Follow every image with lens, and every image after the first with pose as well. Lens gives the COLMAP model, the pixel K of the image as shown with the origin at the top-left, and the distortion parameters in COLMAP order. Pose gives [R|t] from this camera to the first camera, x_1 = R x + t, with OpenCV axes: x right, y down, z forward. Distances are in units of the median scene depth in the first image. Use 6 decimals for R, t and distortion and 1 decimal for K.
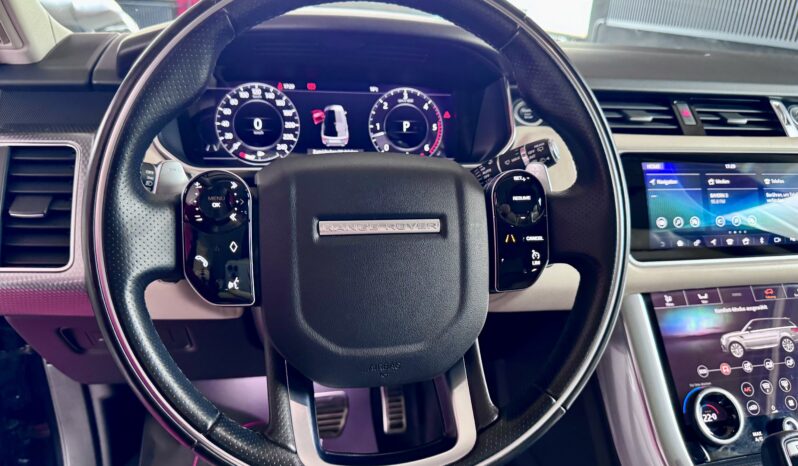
lens RADIAL K [[564.7, 0, 404.9], [0, 564.7, 236.2], [0, 0, 1]] dist [0.088871, -0.161751]
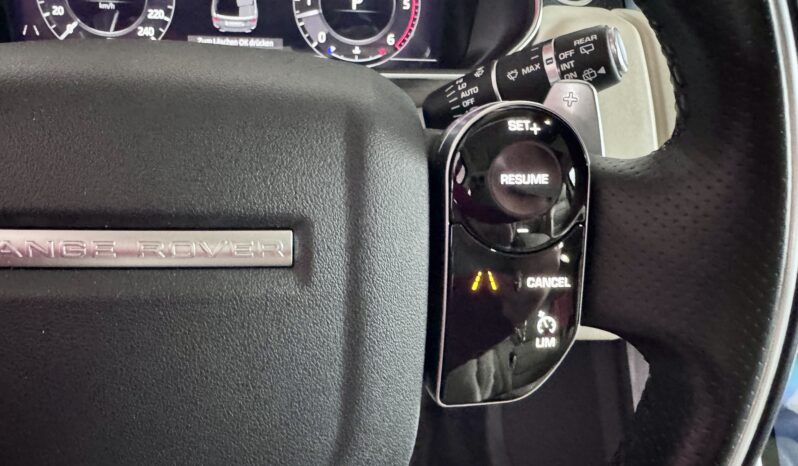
lens RADIAL K [[561.3, 0, 366.3], [0, 561.3, 227.4], [0, 0, 1]] dist [-0.009899, 0.000670]
pose [[0.991852, 0.066907, -0.108413, 0.098893], [-0.048066, 0.984630, 0.167910, -0.064415], [0.117981, -0.161331, 0.979823, 0.420718]]
